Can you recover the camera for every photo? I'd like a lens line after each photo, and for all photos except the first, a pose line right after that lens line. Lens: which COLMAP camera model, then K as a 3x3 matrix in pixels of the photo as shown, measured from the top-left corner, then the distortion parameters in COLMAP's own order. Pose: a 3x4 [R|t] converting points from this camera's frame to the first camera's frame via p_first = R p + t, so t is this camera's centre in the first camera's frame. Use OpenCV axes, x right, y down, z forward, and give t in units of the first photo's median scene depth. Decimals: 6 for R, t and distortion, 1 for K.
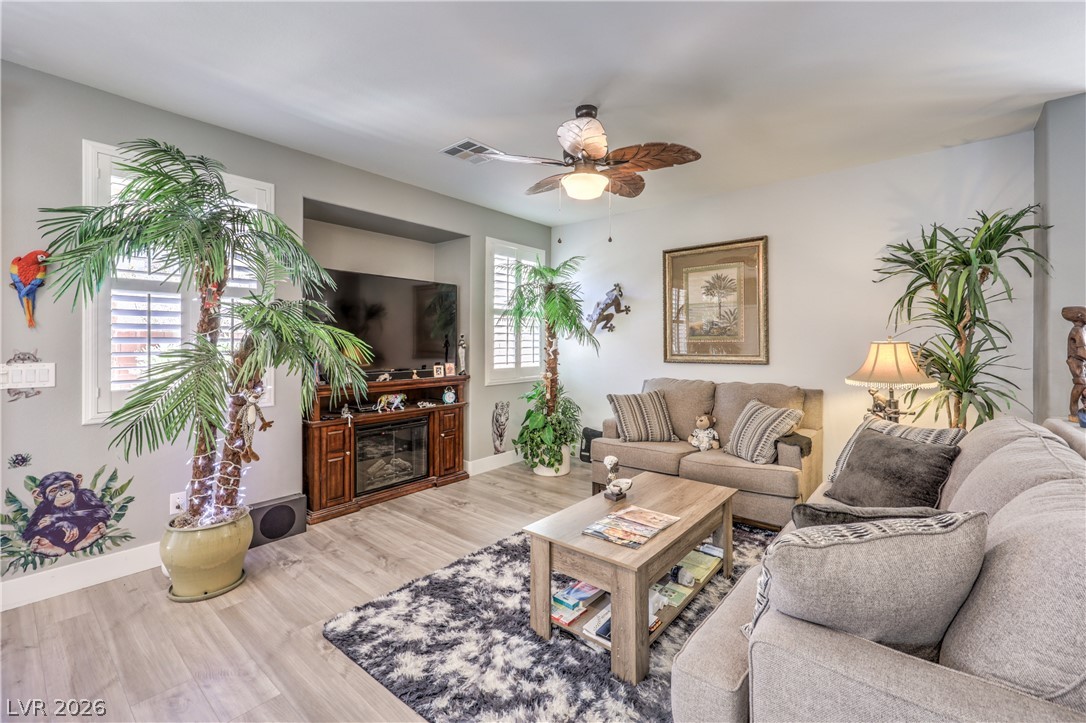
lens RADIAL K [[460.5, 0, 552.2], [0, 460.5, 340.6], [0, 0, 1]] dist [0.002117, -0.001511]
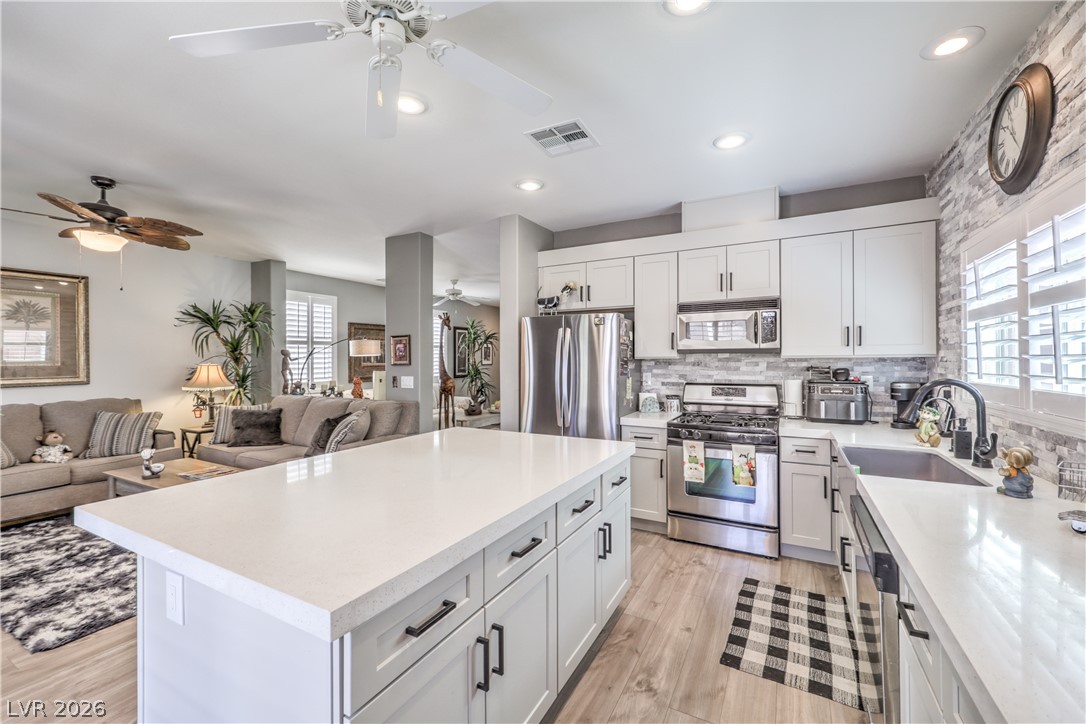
lens RADIAL K [[445.9, 0, 548.6], [0, 445.9, 360.8], [0, 0, 1]] dist [0.003554, 0.000285]
pose [[-0.188335, -0.005413, 0.982090, -1.262807], [-0.001698, 0.999985, 0.005186, -0.023312], [-0.982103, -0.000691, -0.188342, 0.054309]]
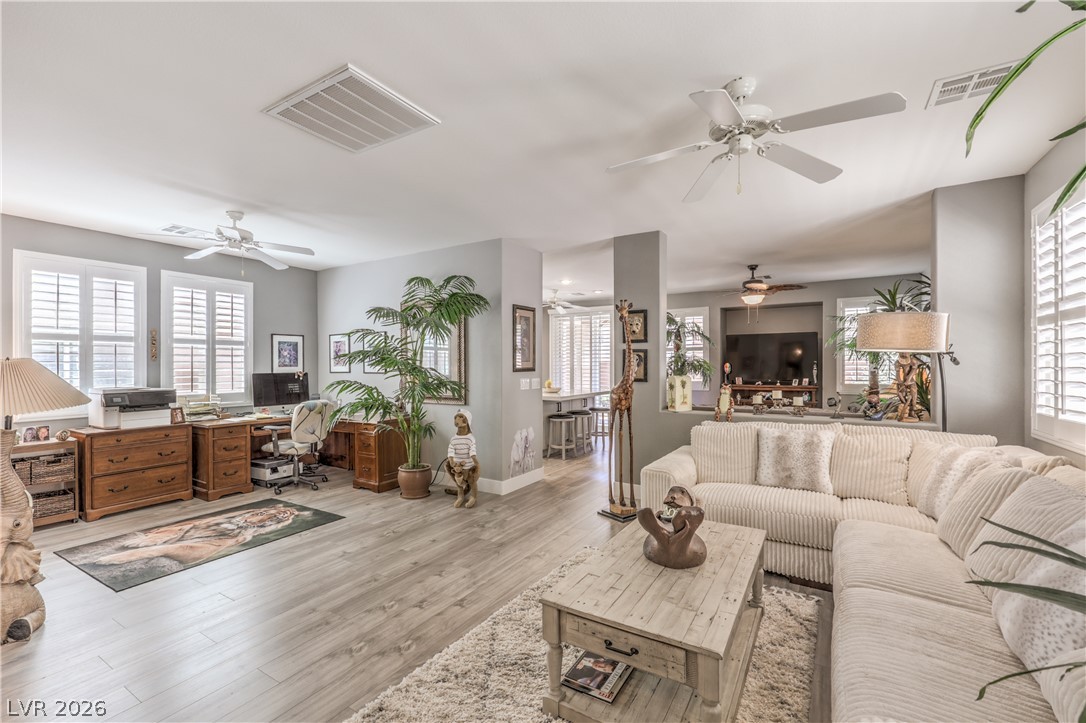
lens RADIAL K [[460.5, 0, 544.4], [0, 460.5, 367.5], [0, 0, 1]] dist [0.002117, -0.001511]
pose [[0.132957, 0.005198, -0.991108, 2.088887], [0.007130, 0.999955, 0.006200, -0.015401], [0.991096, -0.007891, 0.132914, -0.318496]]
